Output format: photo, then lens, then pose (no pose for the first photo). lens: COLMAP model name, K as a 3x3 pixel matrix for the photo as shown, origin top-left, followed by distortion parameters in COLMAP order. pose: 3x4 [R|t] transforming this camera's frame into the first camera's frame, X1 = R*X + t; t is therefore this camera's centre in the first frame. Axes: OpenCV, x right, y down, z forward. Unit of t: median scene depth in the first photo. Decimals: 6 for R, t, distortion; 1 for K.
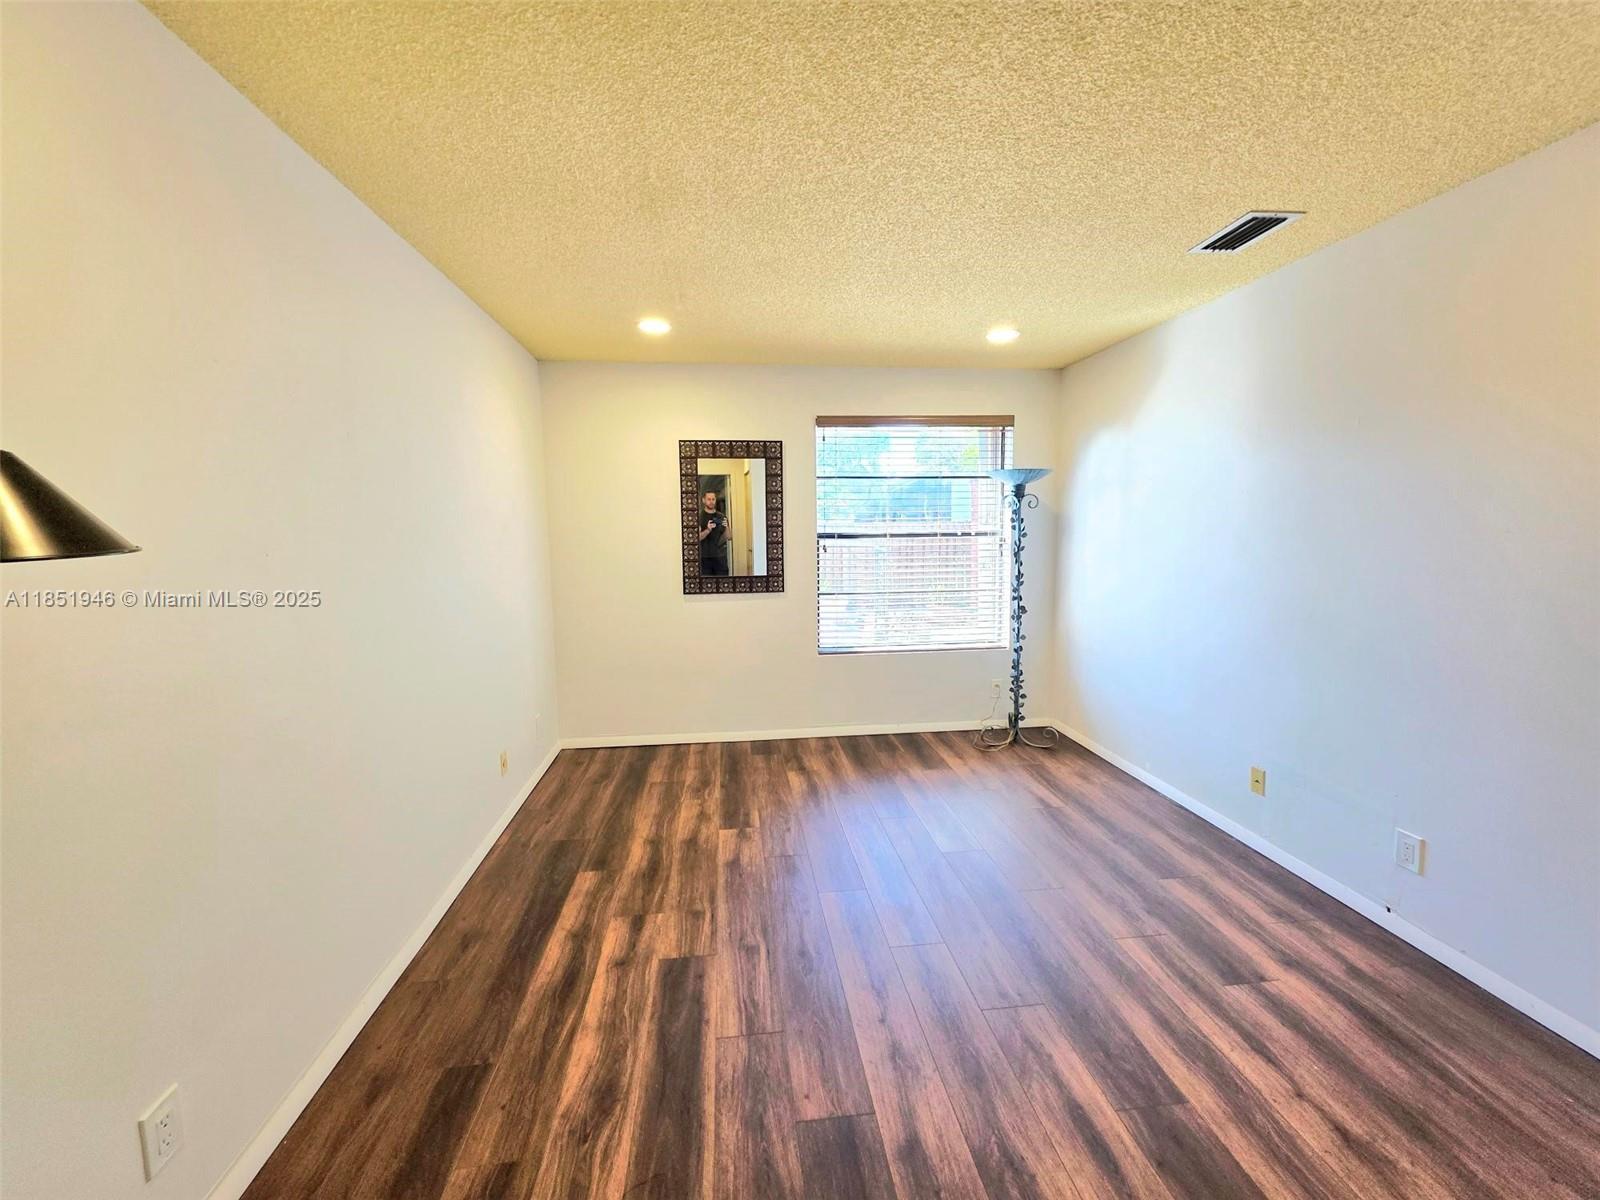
lens RADIAL K [[639.2, 0, 796.0], [0, 639.2, 593.1], [0, 0, 1]] dist [0.005697, 0.000105]
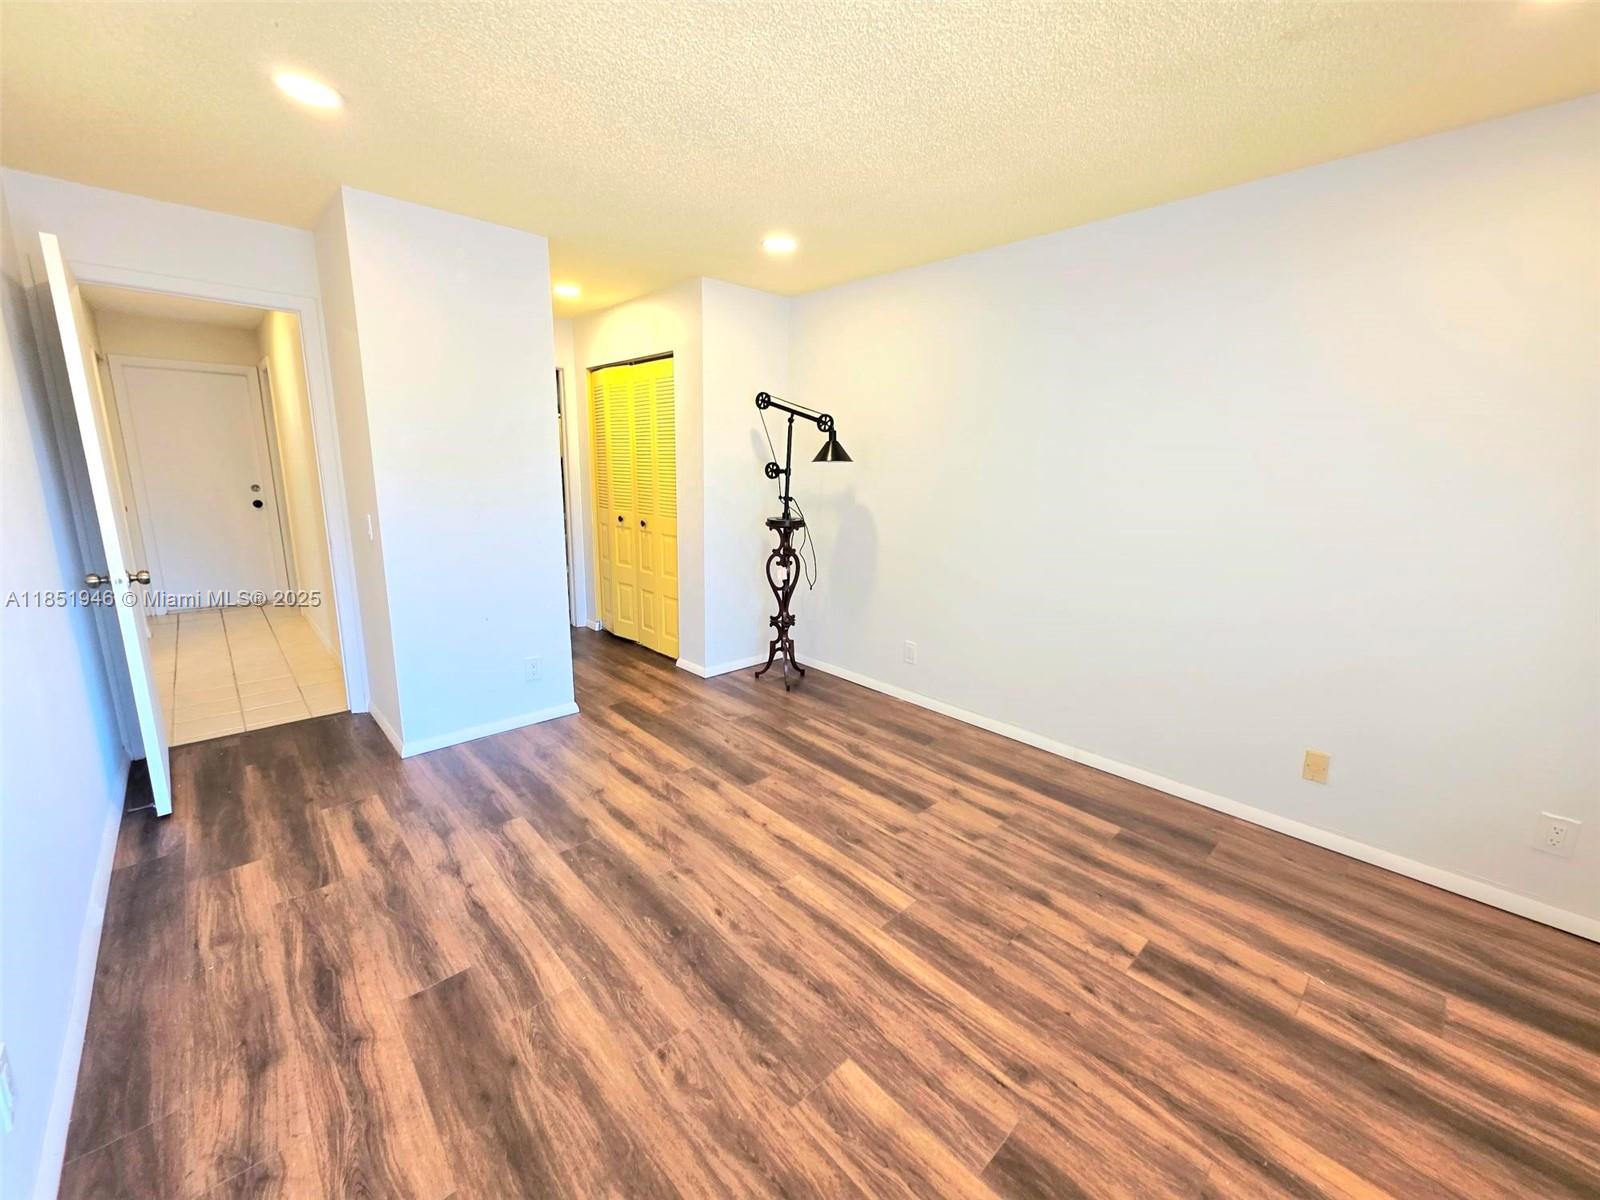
lens RADIAL K [[639.2, 0, 796.0], [0, 639.2, 593.1], [0, 0, 1]] dist [0.005697, 0.000105]
pose [[-0.803754, 0.116063, -0.583532, 0.670133], [-0.073756, 0.953785, 0.291297, -0.164594], [0.590373, 0.277170, -0.758048, 1.586672]]
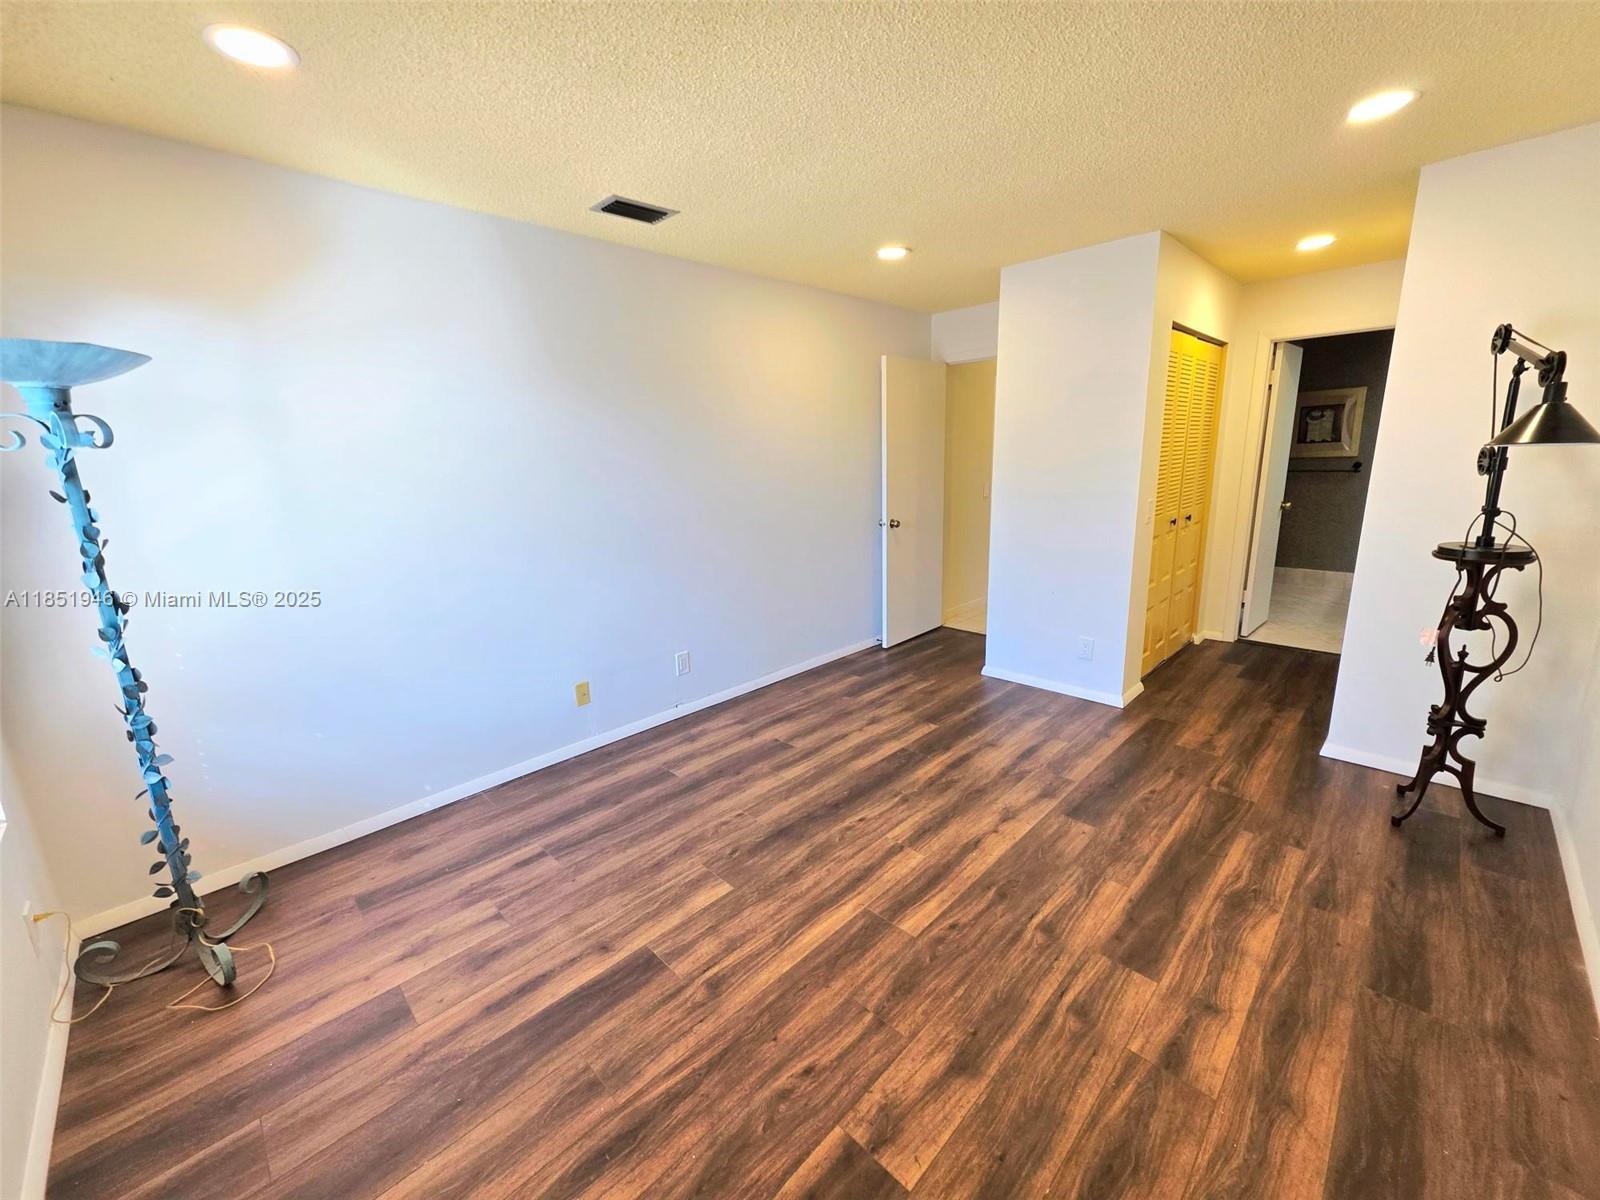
lens RADIAL K [[639.2, 0, 796.0], [0, 639.2, 593.1], [0, 0, 1]] dist [0.005697, 0.000105]
pose [[-0.621659, -0.140005, 0.770674, -0.463402], [0.119990, 0.955262, 0.270328, -0.178218], [-0.774043, 0.260525, -0.577048, 1.611421]]
